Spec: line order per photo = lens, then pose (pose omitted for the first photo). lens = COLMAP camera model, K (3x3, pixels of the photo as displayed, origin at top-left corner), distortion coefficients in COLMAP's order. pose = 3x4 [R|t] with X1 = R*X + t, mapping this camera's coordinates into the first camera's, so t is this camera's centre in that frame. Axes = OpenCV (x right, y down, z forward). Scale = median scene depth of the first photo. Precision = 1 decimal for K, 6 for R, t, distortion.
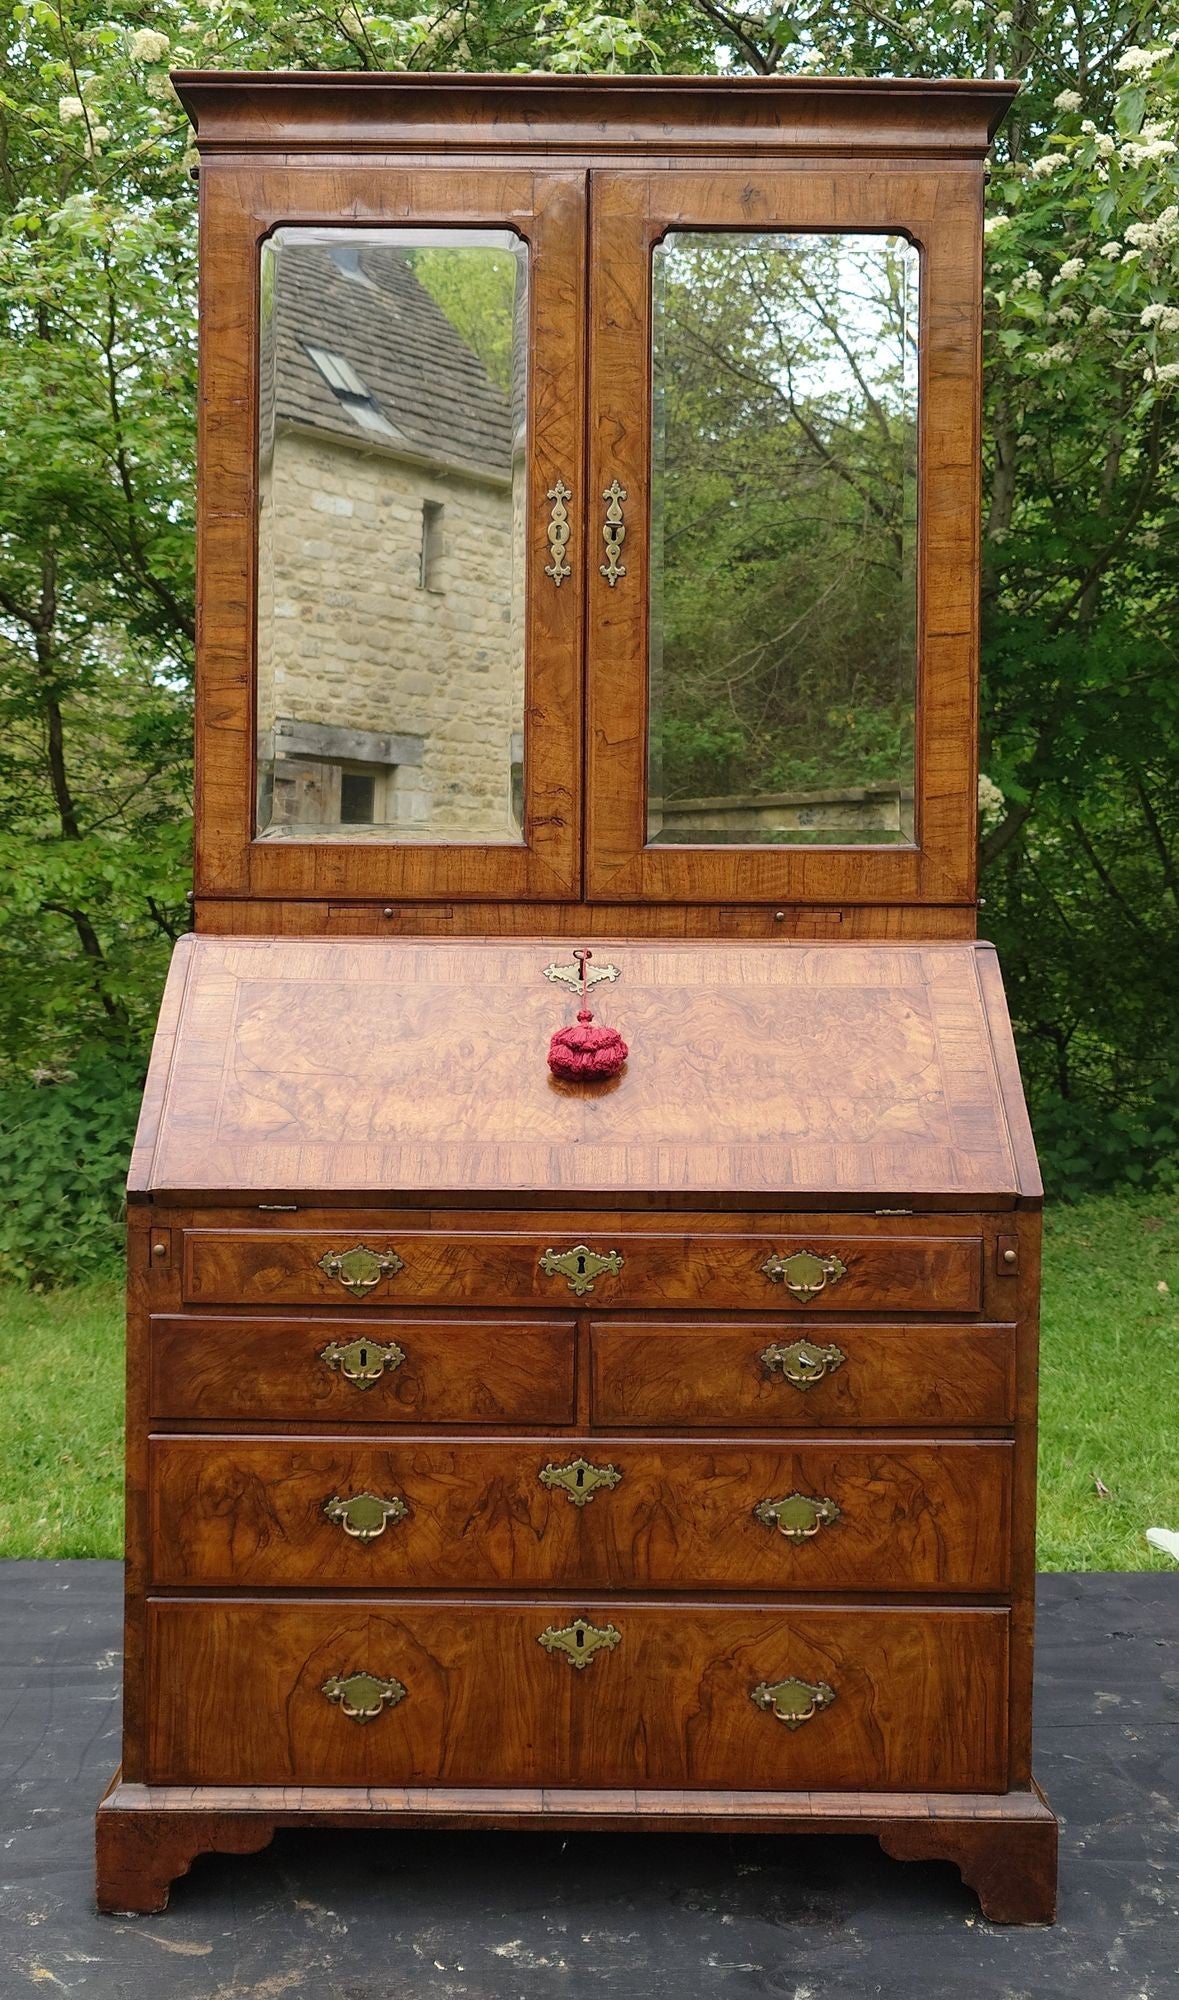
lens RADIAL K [[1768.6, 0, 582.1], [0, 1768.6, 910.8], [0, 0, 1]] dist [0.002832, -0.009850]
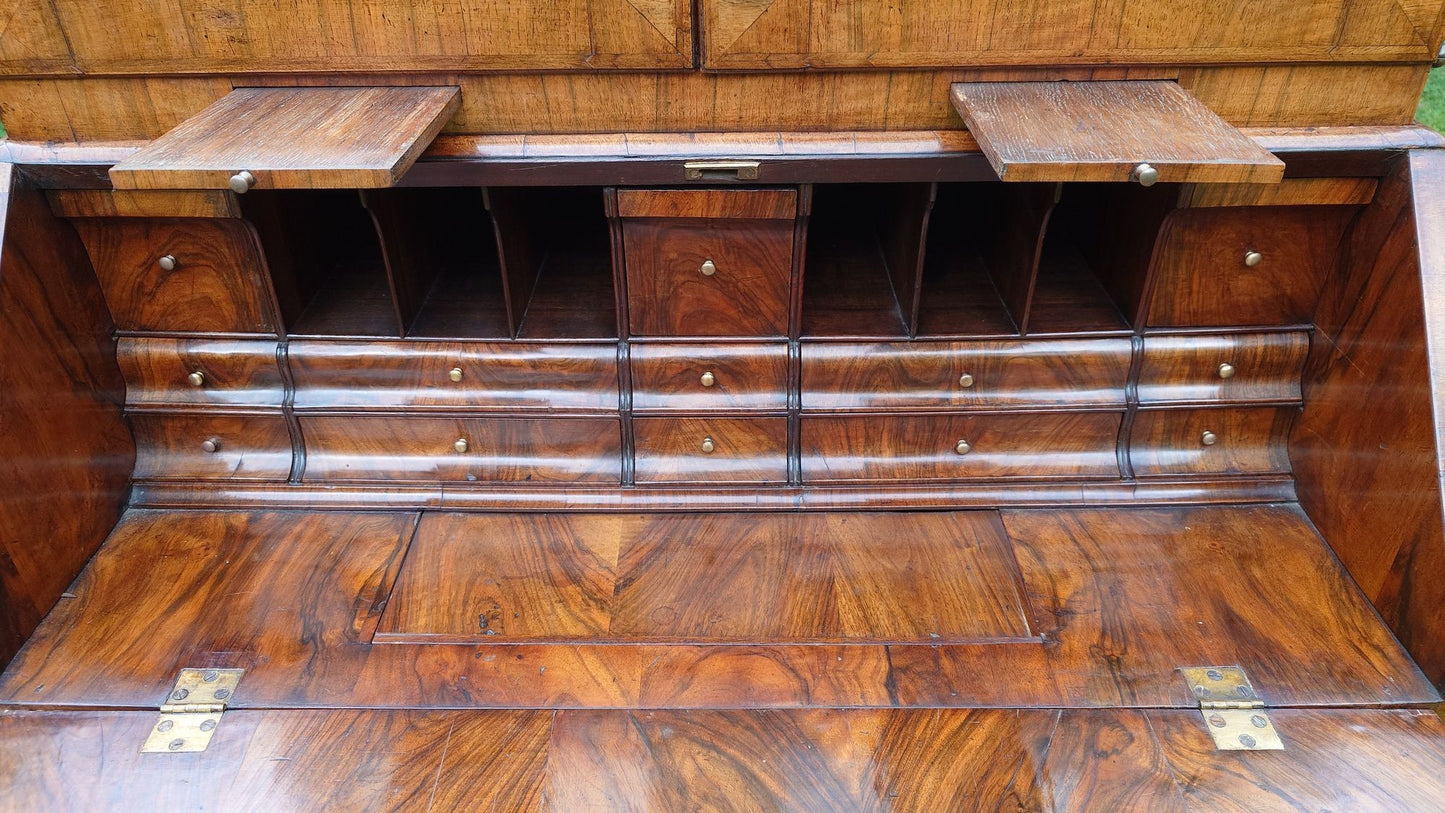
lens RADIAL K [[1017.0, 0, 720.6], [0, 1017.0, 417.1], [0, 0, 1]] dist [-0.000173, -0.003498]
pose [[0.999751, -0.010632, -0.019641, 0.012959], [0.019754, 0.831266, 0.555524, -0.094402], [0.010420, -0.555774, 0.831268, 0.728667]]
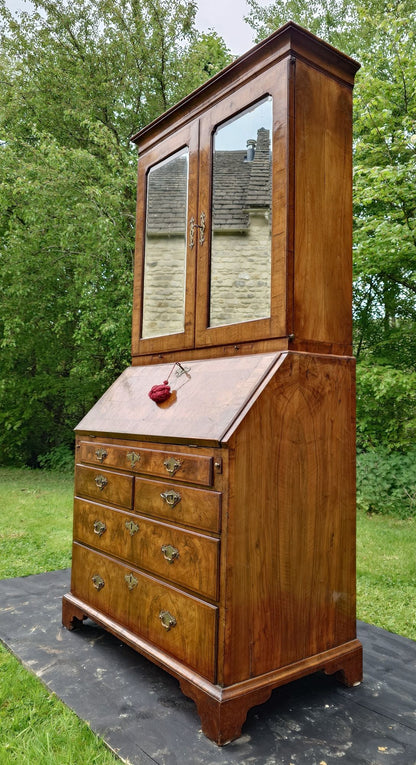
lens RADIAL K [[566.7, 0, 225.5], [0, 566.7, 363.5], [0, 0, 1]] dist [-0.001243, -0.006466]
pose [[0.623440, -0.064810, -0.779180, 0.845465], [-0.008851, 0.995910, -0.089919, 0.115050], [0.781821, 0.062956, 0.620316, 0.462747]]
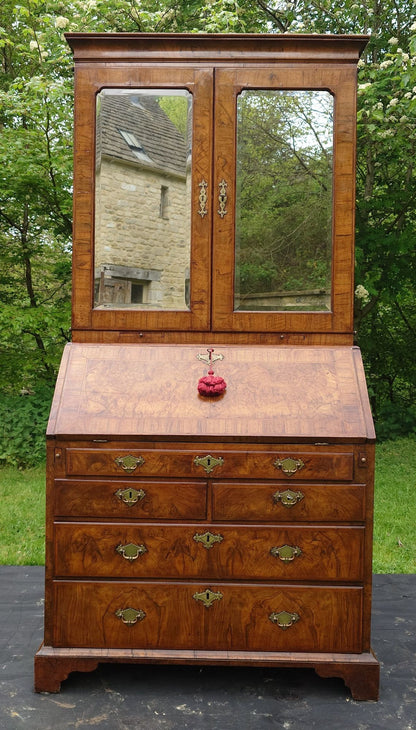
lens RADIAL K [[637.4, 0, 209.8], [0, 637.4, 334.9], [0, 0, 1]] dist [-0.000295, -0.005503]
pose [[0.999858, 0.003667, -0.016437, 0.015839], [-0.003619, 0.999989, 0.002913, -0.002693], [0.016448, -0.002853, 0.999861, -0.001381]]
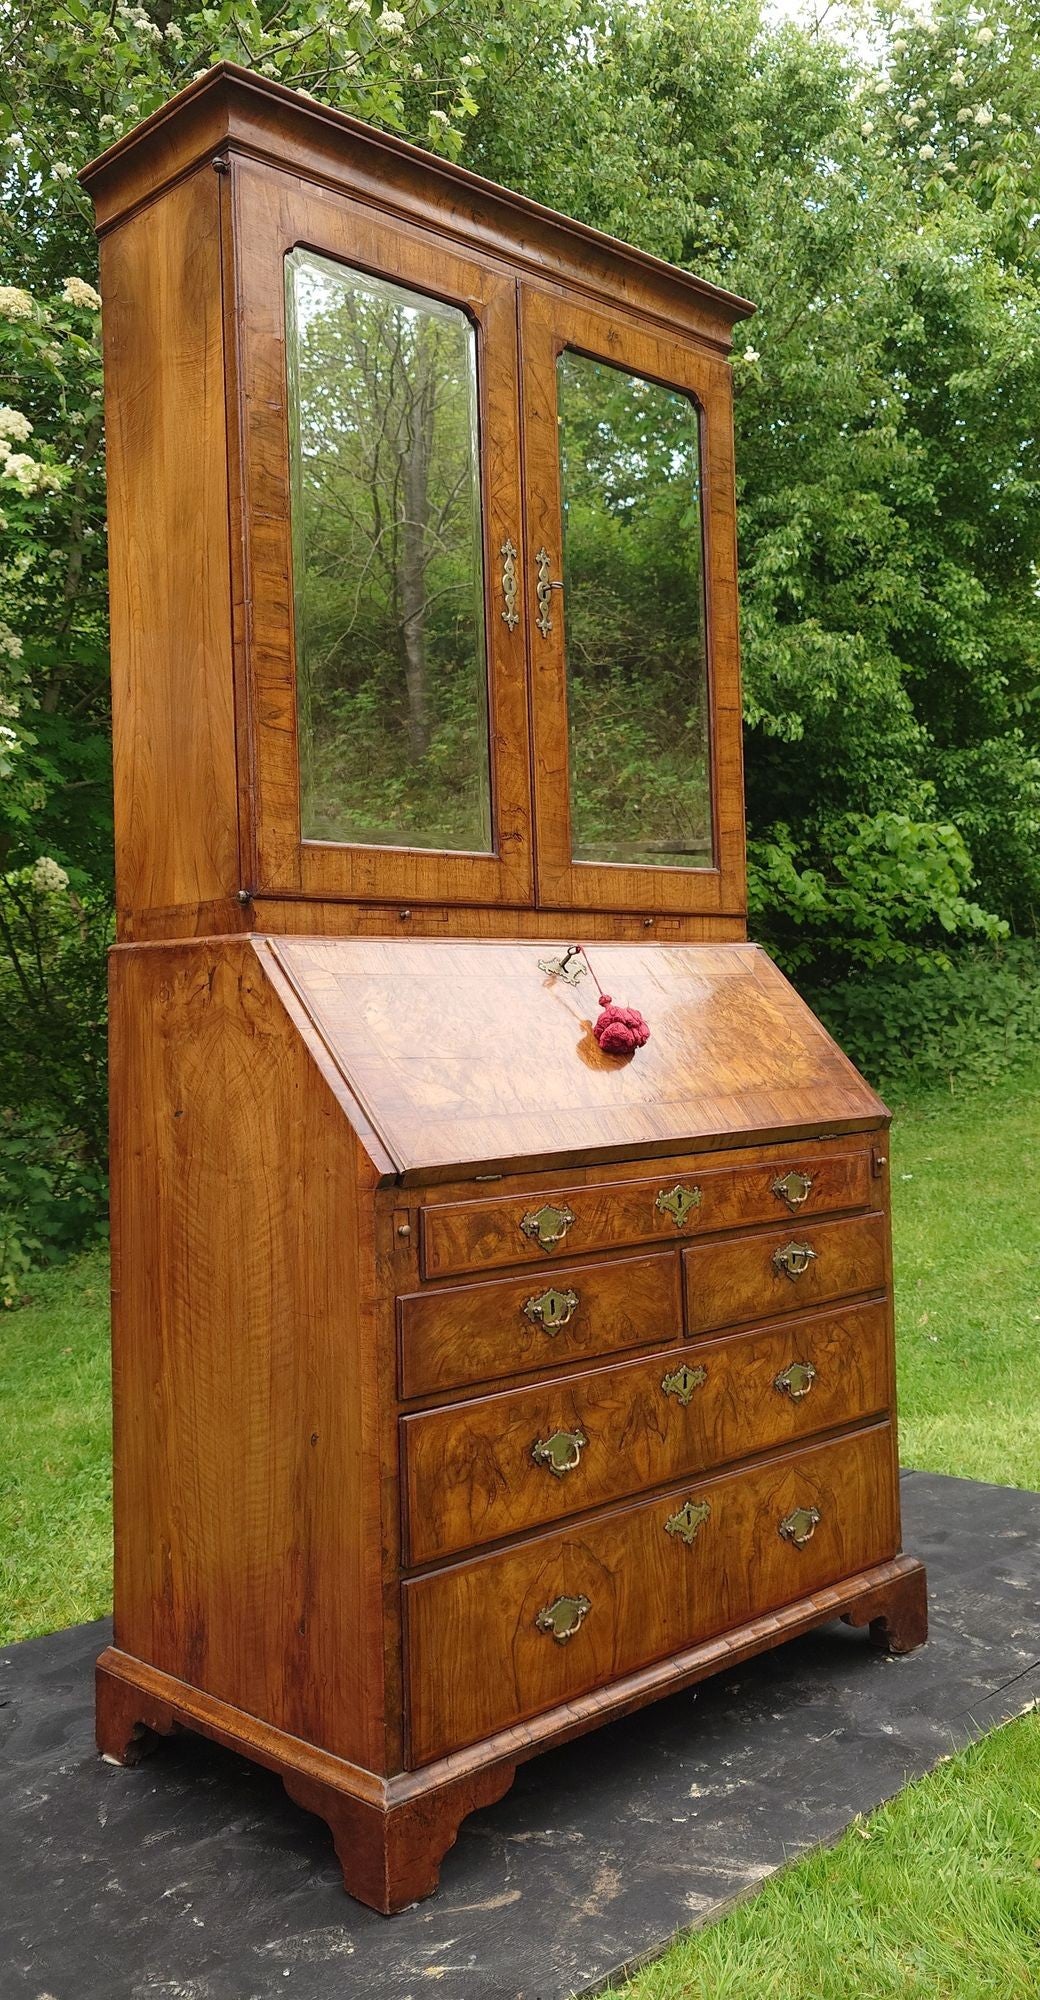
lens RADIAL K [[1647.5, 0, 536.5], [0, 1647.5, 963.0], [0, 0, 1]] dist [-0.002511, -0.001963]
pose [[0.713747, -0.004930, 0.700387, -0.793831], [0.032680, 0.999121, -0.026270, 0.062259], [-0.699641, 0.041639, 0.713280, 0.254593]]
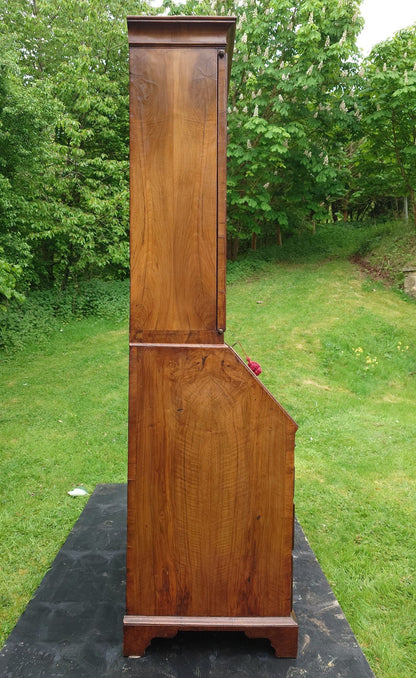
lens RADIAL K [[515.5, 0, 208.0], [0, 515.5, 339.0], [0, 0, 1]] dist [-0.001633, -0.002950]
pose [[-0.008282, -0.055045, 0.998450, -1.077970], [-0.017818, 0.998333, 0.054891, -0.042086], [-0.999807, -0.017336, -0.009249, 1.099178]]
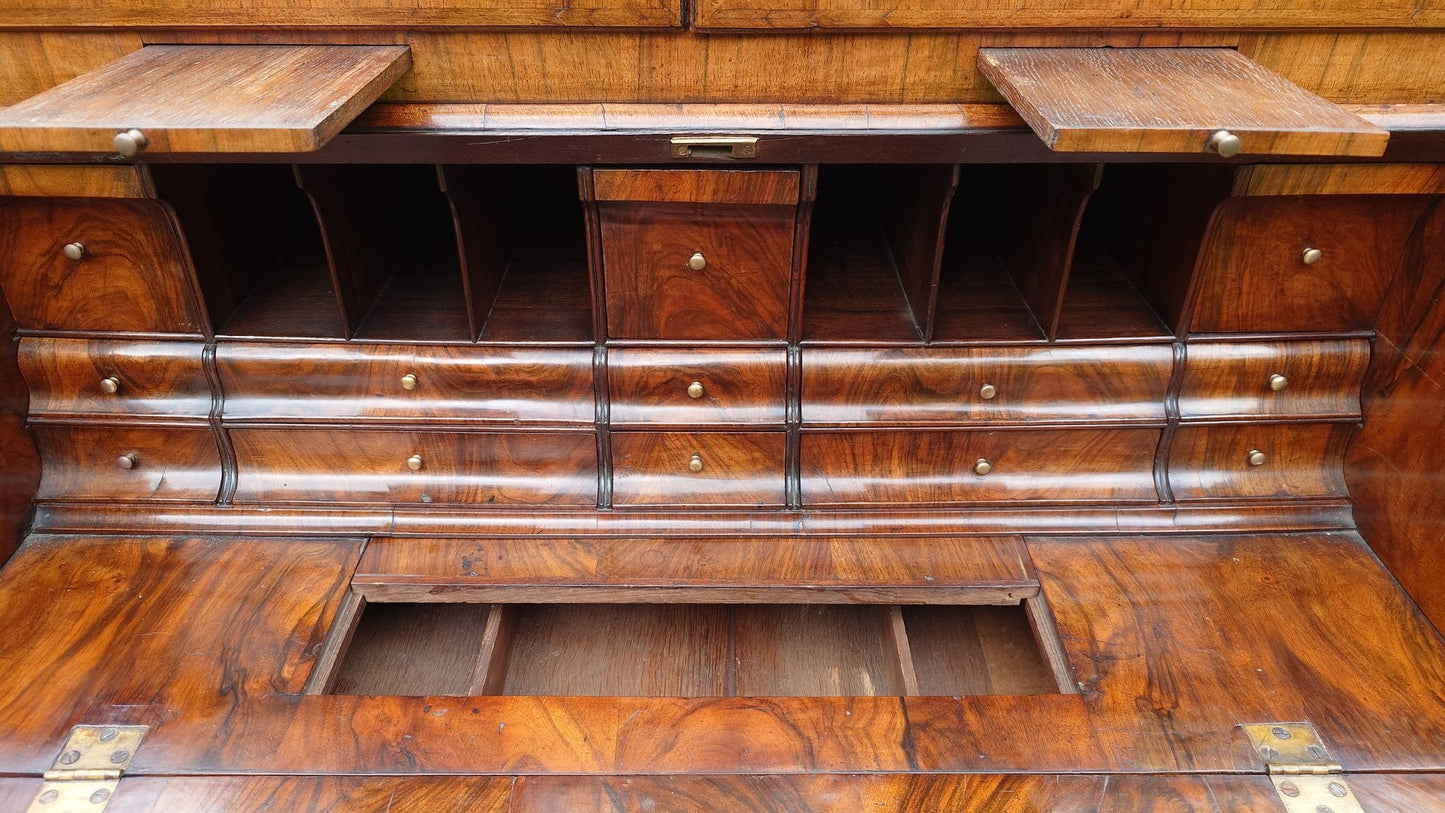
lens RADIAL K [[1020.8, 0, 724.2], [0, 1020.8, 416.8], [0, 0, 1]] dist [-0.001097, -0.002395]
pose [[0.999981, -0.006162, -0.000938, 0.010307], [0.005680, 0.838792, 0.544422, -0.069385], [-0.002568, -0.544417, 0.838811, 0.766779]]
